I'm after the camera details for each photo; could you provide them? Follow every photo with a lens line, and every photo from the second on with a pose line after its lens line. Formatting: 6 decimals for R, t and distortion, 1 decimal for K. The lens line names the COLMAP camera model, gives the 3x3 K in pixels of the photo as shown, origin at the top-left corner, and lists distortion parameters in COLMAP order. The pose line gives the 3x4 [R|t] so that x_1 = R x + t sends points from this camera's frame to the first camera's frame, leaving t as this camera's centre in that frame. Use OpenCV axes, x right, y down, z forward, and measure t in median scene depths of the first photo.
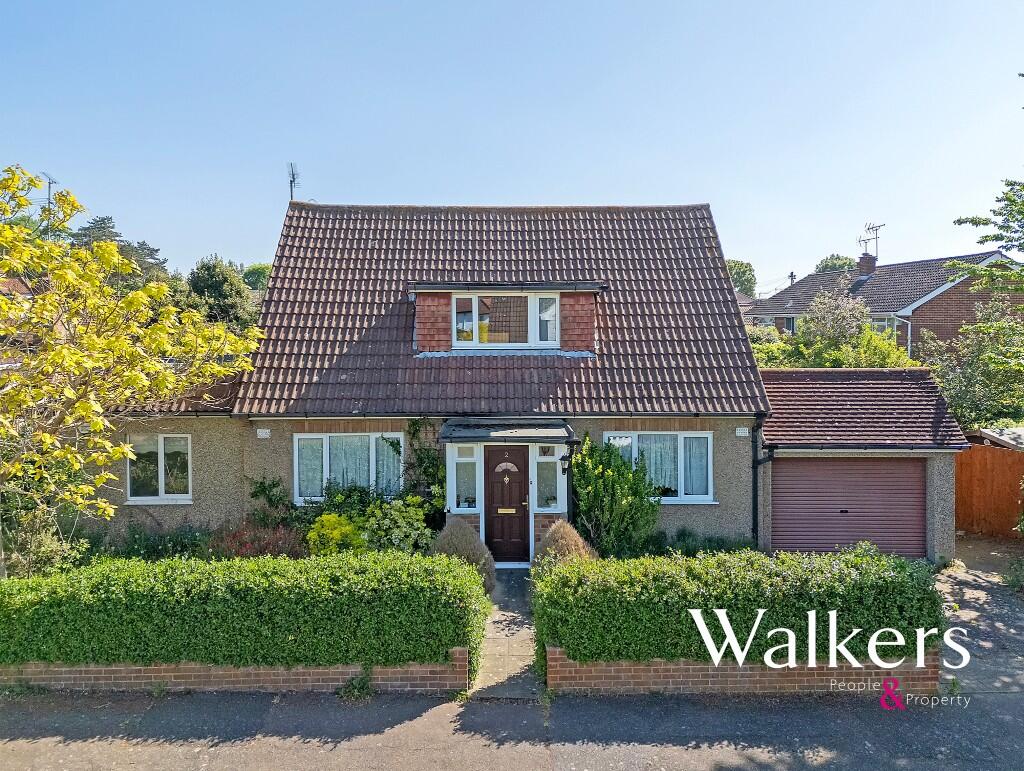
lens RADIAL K [[818.4, 0, 505.0], [0, 818.4, 386.8], [0, 0, 1]] dist [0.098284, -0.127998]
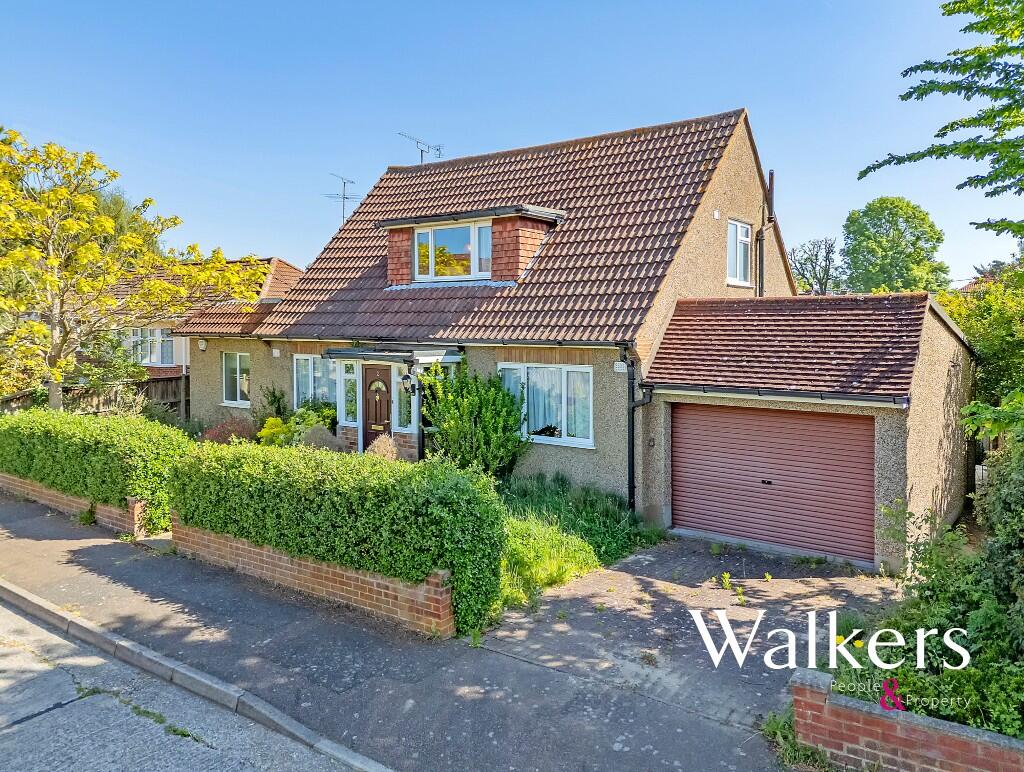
lens RADIAL K [[818.4, 0, 505.0], [0, 818.4, 387.3], [0, 0, 1]] dist [0.098284, -0.127998]
pose [[0.773362, 0.052584, -0.631780, 0.727905], [-0.062905, 0.998001, 0.006063, 0.077773], [0.630836, 0.035053, 0.775124, 0.273160]]
